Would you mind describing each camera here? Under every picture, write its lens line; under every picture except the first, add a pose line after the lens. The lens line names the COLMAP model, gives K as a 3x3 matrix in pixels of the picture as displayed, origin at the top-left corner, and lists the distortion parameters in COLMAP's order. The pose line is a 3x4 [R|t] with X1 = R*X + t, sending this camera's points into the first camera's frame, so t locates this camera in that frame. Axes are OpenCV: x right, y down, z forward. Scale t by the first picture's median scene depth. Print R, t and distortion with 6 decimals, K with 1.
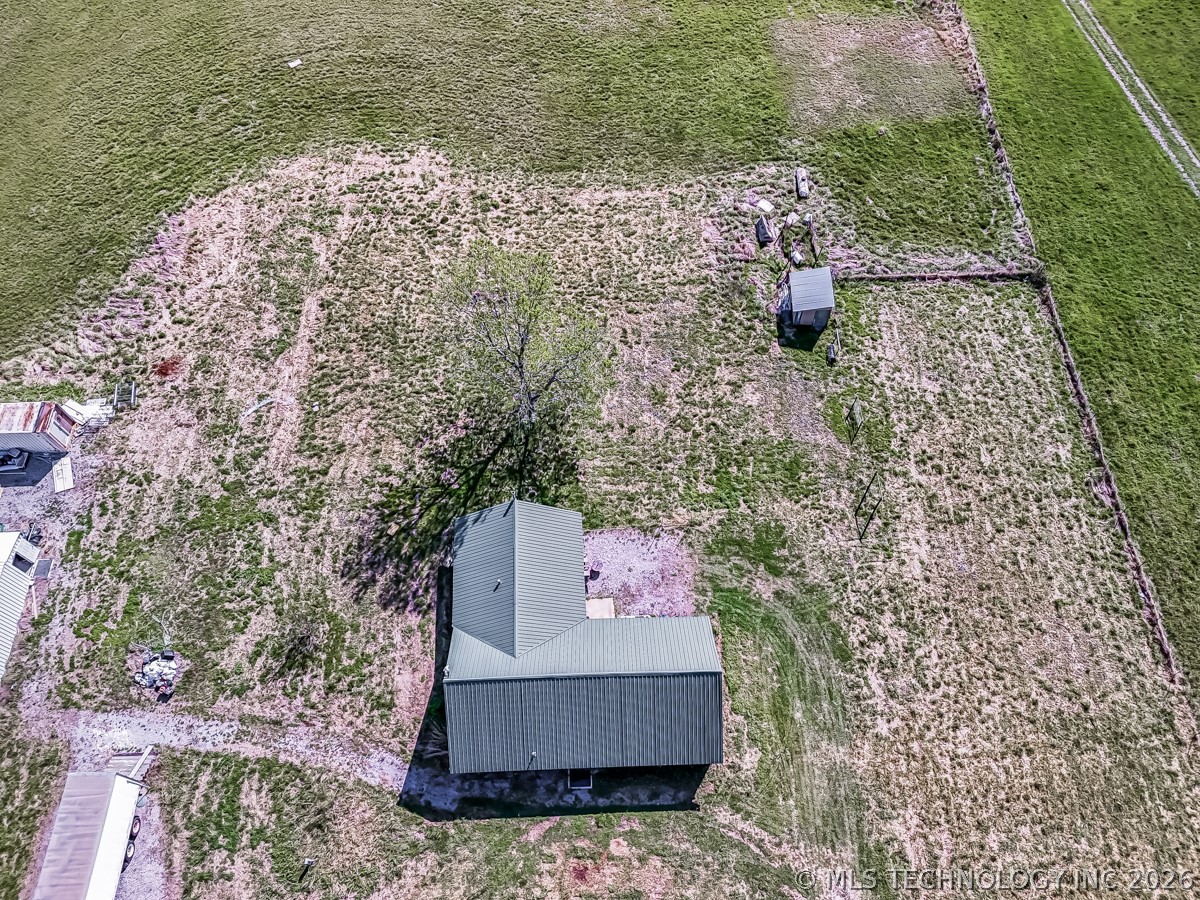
lens RADIAL K [[867.4, 0, 600.0], [0, 867.4, 450.0], [0, 0, 1]] dist [0.085719, -0.092861]
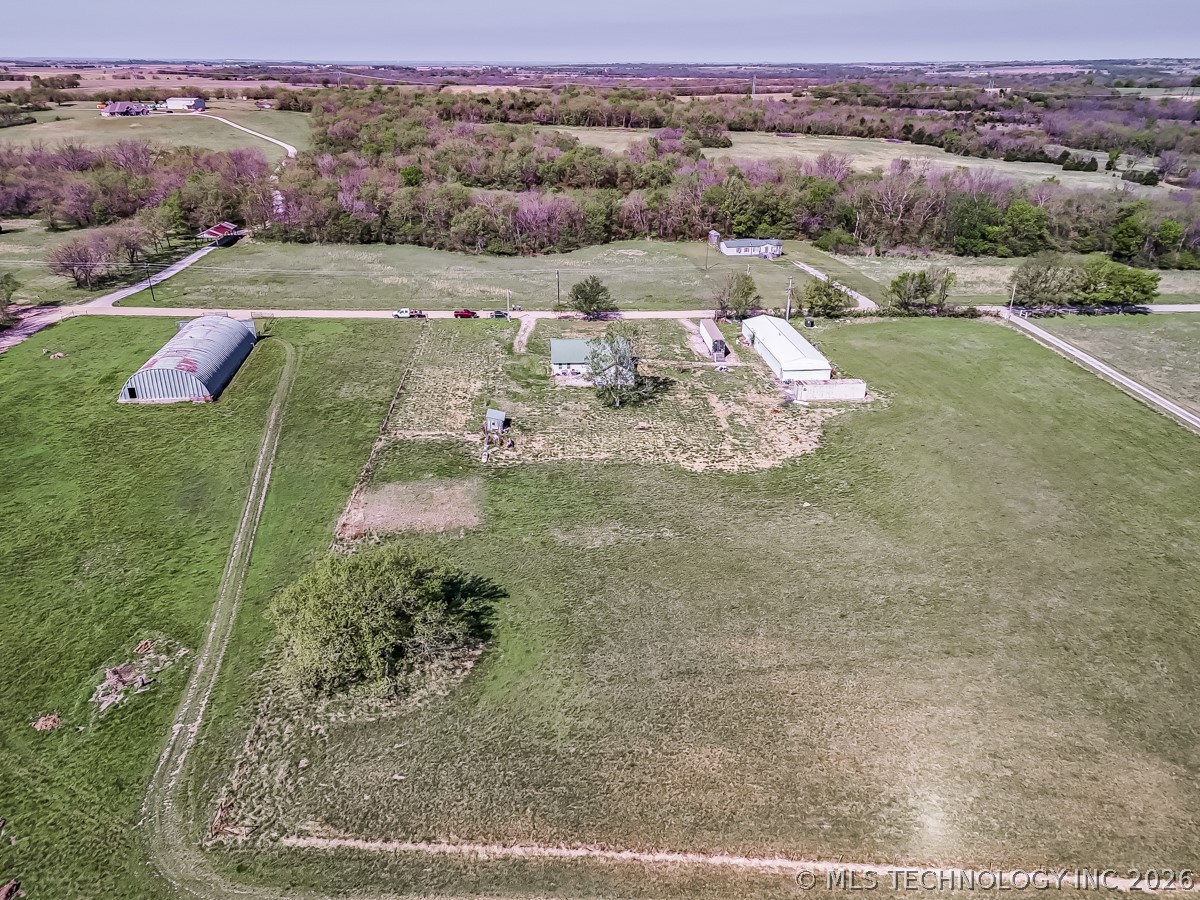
lens RADIAL K [[867.4, 0, 600.0], [0, 867.4, 450.0], [0, 0, 1]] dist [0.085719, -0.092861]
pose [[-0.998758, 0.027602, -0.041477, 0.083773], [-0.038854, 0.089601, 0.995220, -2.742963], [0.031186, 0.995595, -0.088417, 1.493569]]
